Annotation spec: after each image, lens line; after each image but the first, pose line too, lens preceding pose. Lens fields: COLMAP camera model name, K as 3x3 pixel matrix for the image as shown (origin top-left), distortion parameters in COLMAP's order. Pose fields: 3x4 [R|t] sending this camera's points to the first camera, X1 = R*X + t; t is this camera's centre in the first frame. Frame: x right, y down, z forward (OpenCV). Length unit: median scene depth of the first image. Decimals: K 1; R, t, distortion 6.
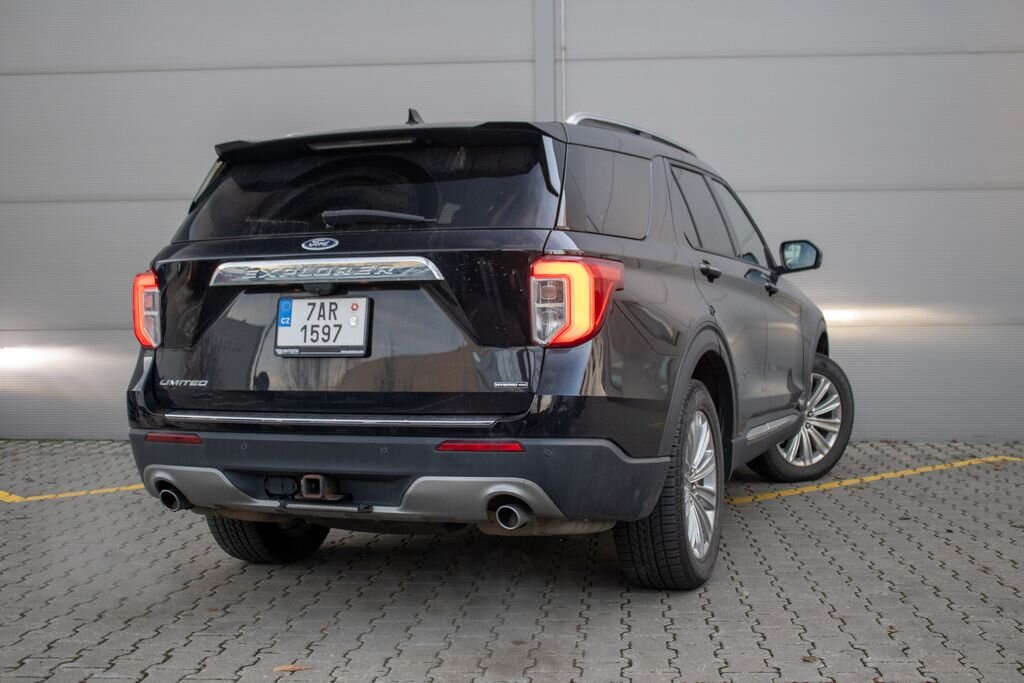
lens RADIAL K [[1246.2, 0, 512.0], [0, 1246.2, 341.5], [0, 0, 1]] dist [-0.003087, -0.000328]
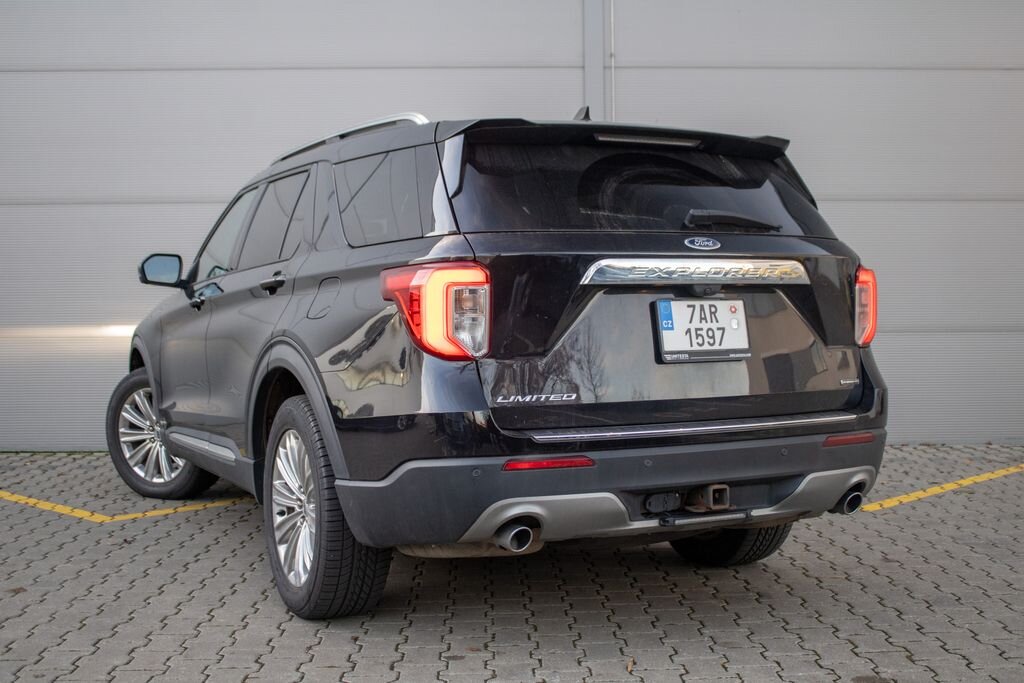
lens RADIAL K [[1232.0, 0, 512.0], [0, 1232.0, 341.5], [0, 0, 1]] dist [-0.005042, 0.005564]
pose [[0.666035, -0.011721, 0.745829, -0.954952], [0.021766, 0.999756, -0.003726, -0.002680], [-0.745603, 0.018715, 0.666127, 0.479655]]
